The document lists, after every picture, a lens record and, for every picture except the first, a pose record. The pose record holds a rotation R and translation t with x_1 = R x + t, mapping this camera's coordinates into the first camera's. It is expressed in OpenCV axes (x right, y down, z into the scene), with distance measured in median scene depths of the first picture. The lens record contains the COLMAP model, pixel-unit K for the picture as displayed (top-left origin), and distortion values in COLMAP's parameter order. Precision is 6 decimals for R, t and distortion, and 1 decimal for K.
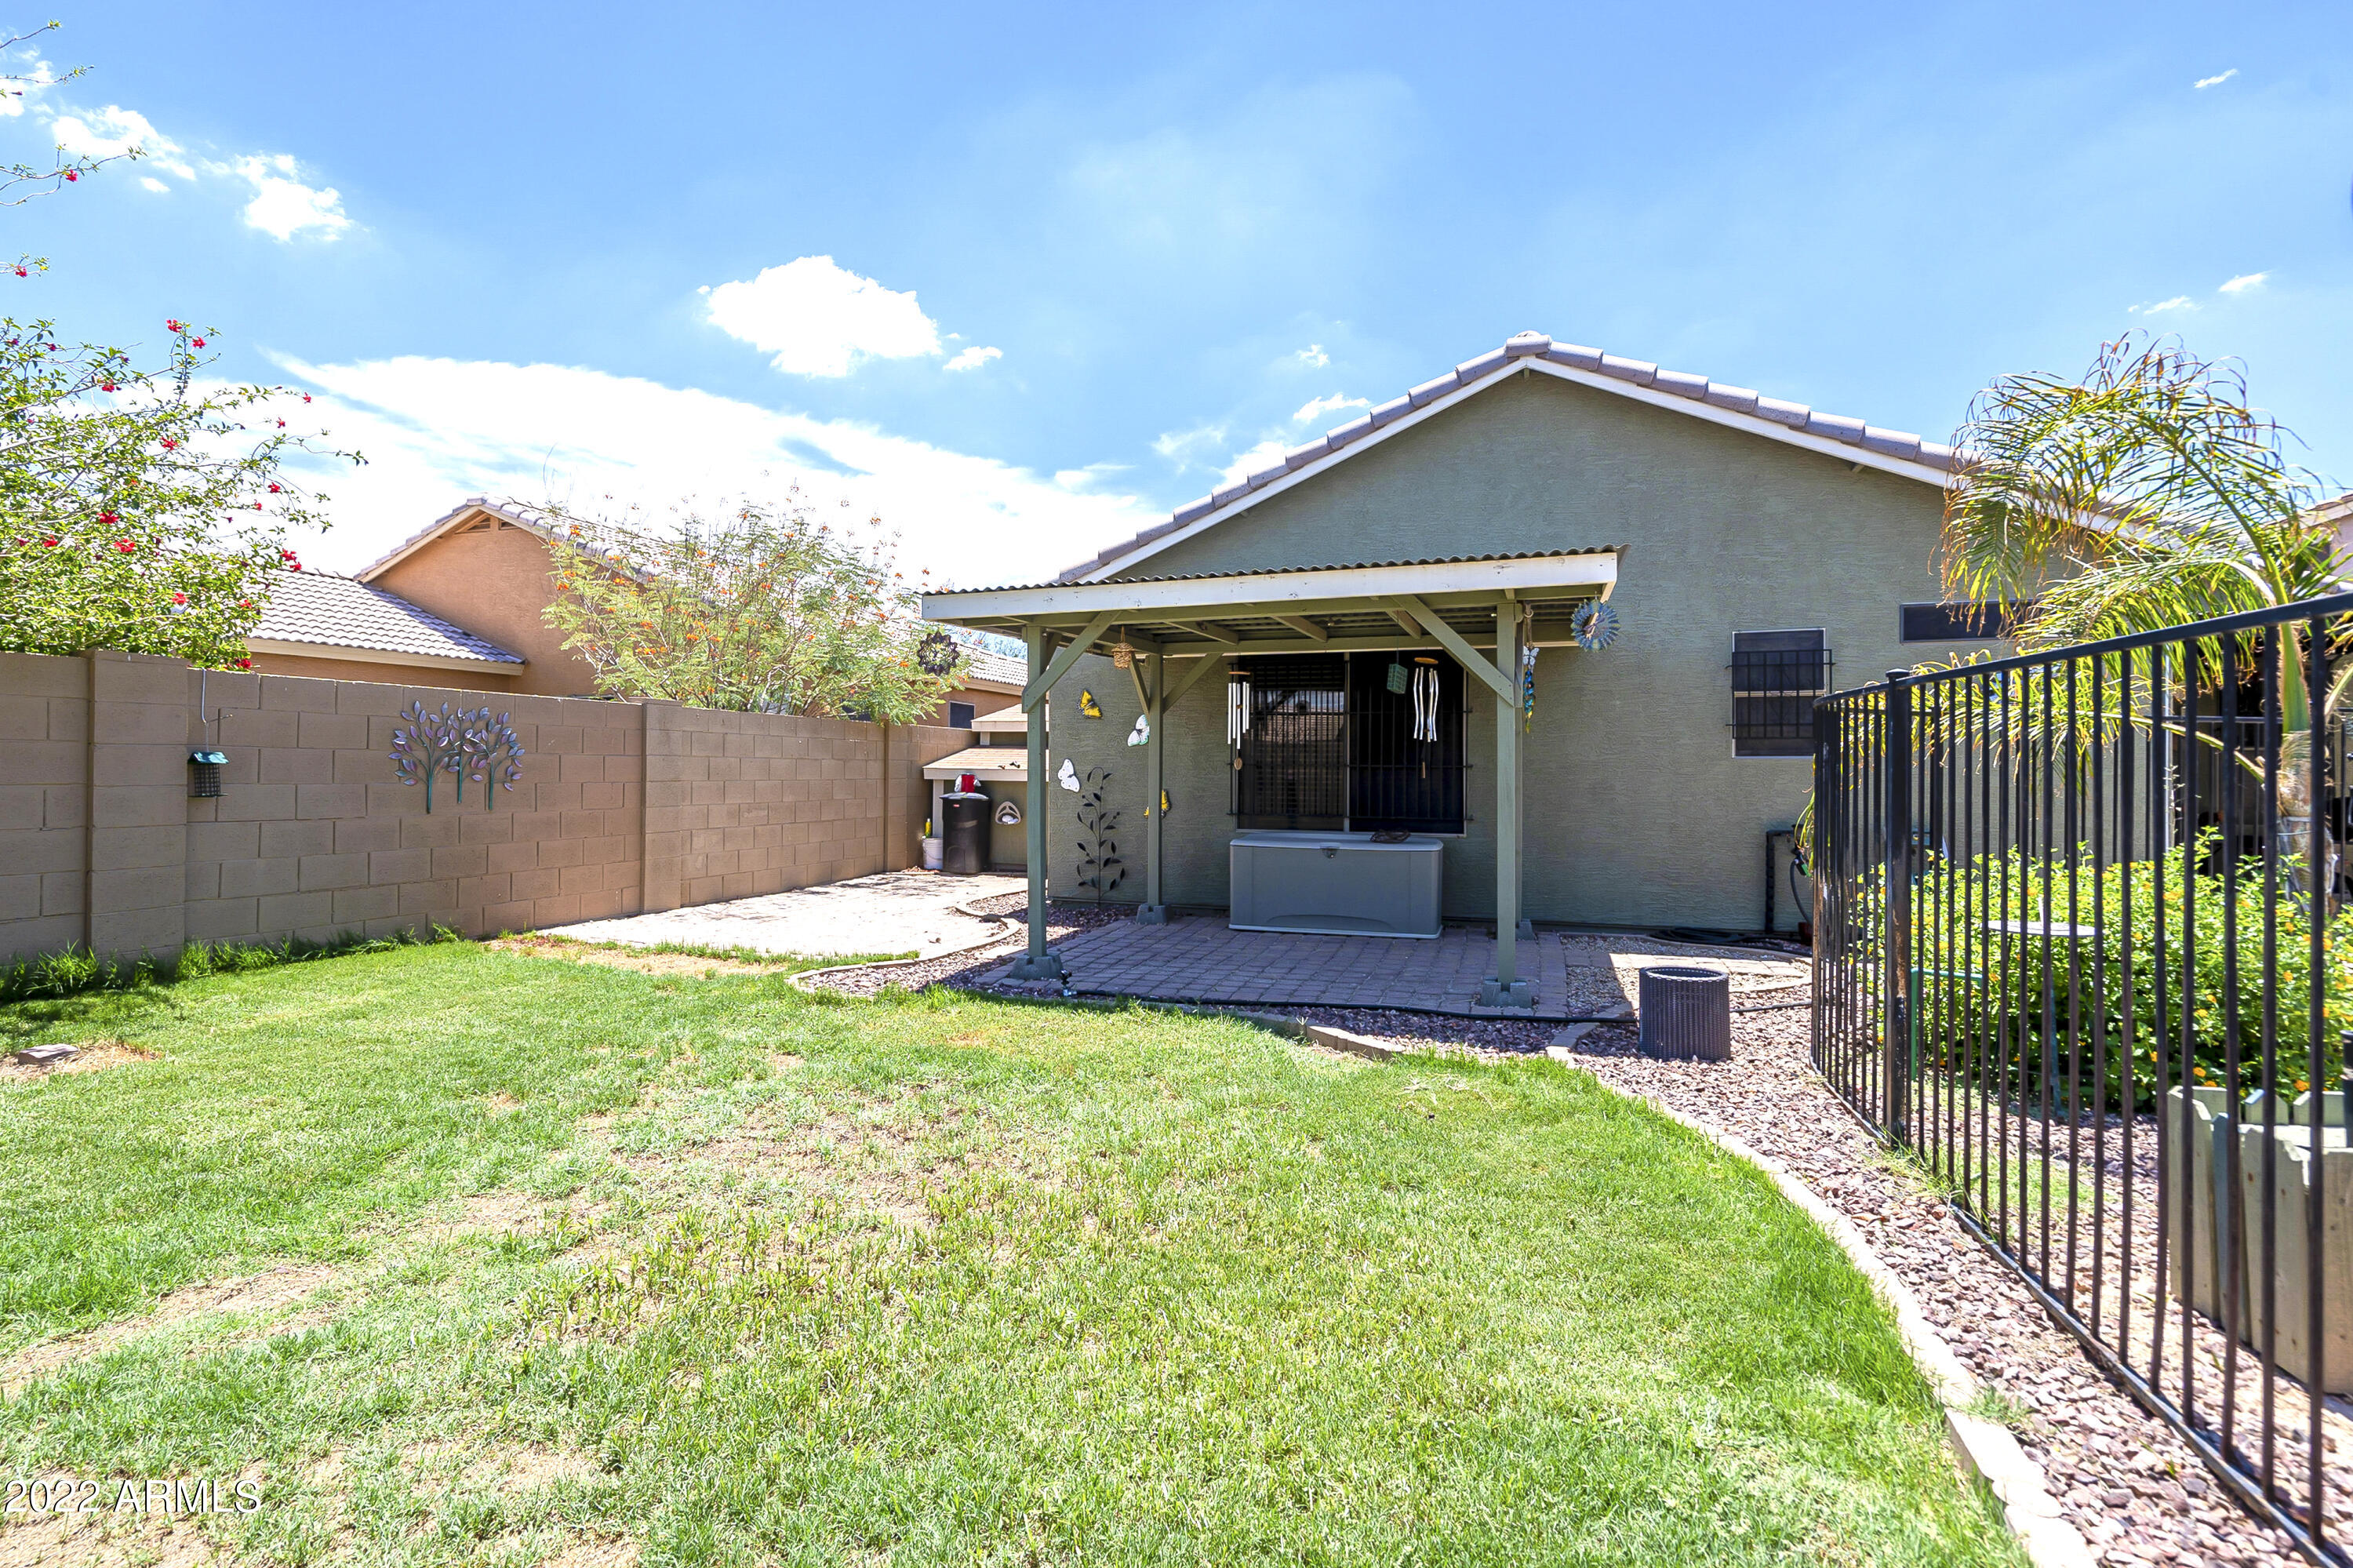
lens RADIAL K [[1085.0, 0, 1178.4], [0, 1085.0, 752.2], [0, 0, 1]] dist [0.001070, 0.000119]
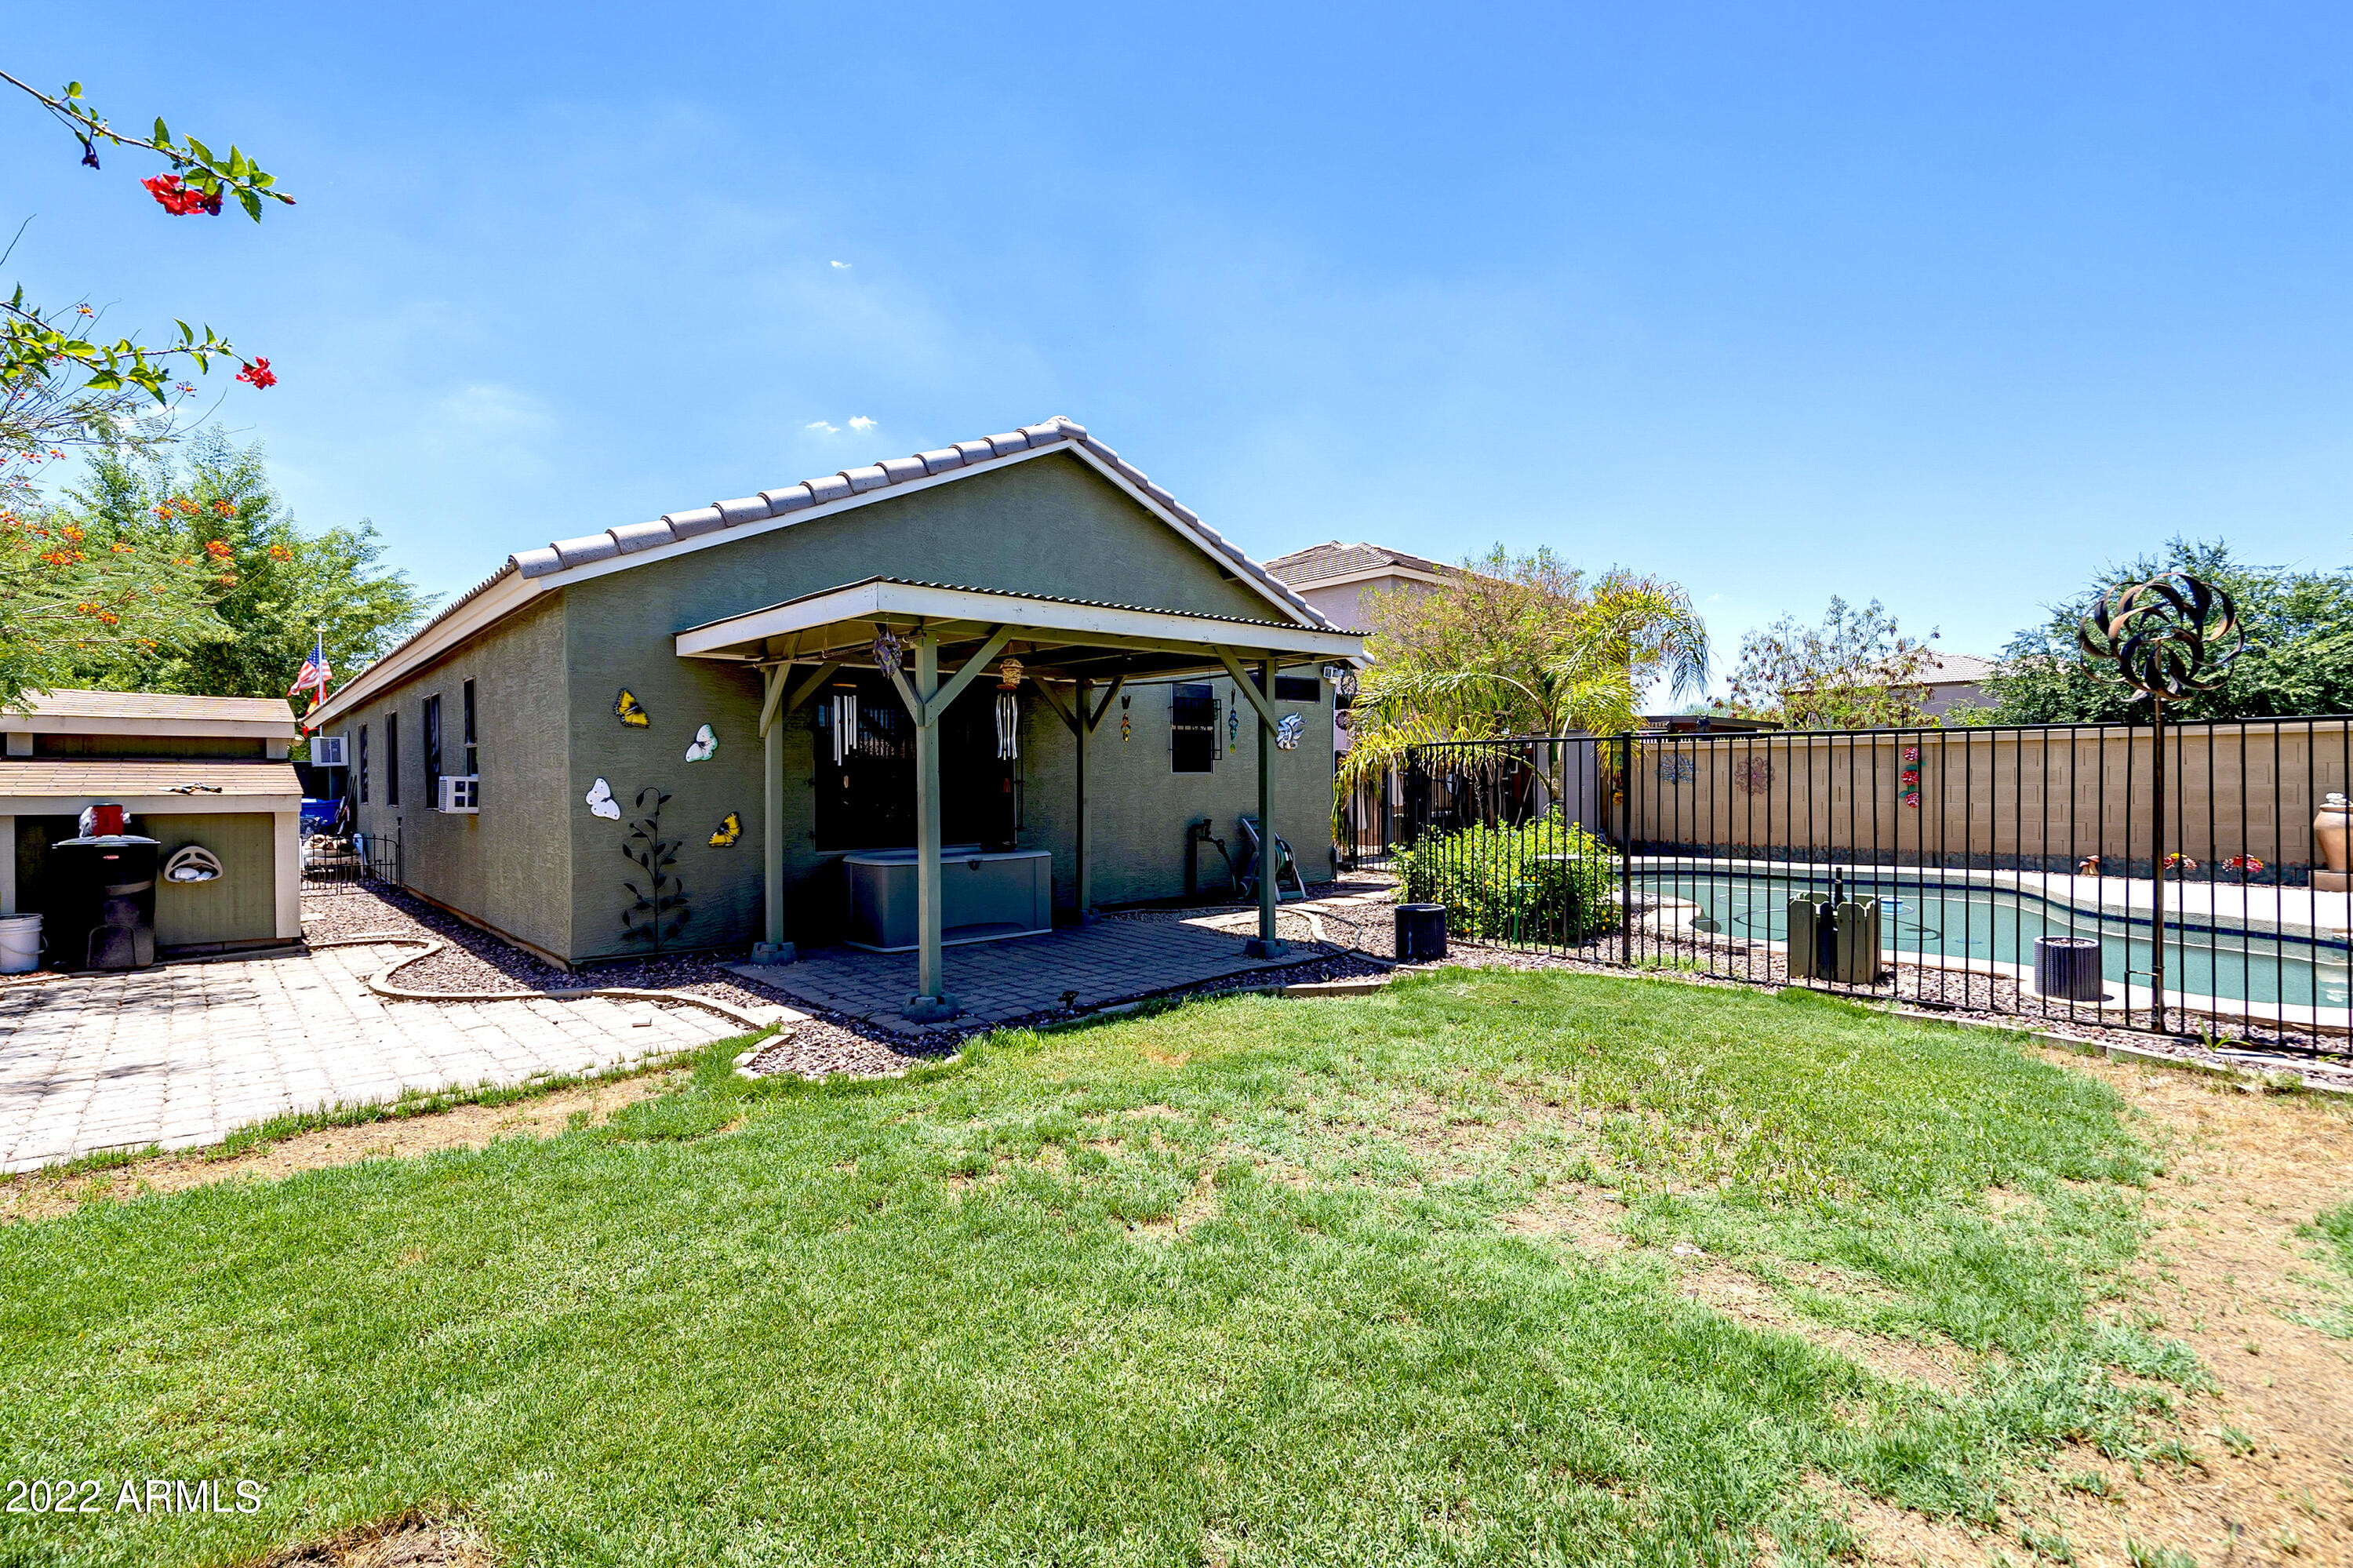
lens RADIAL K [[1058.3, 0, 1162.2], [0, 1058.3, 783.7], [0, 0, 1]] dist [-0.003569, -0.000025]
pose [[0.514158, -0.013973, 0.857582, -0.556832], [-0.001314, 0.999853, 0.017079, -0.003072], [-0.857694, -0.009908, 0.514064, 0.269813]]
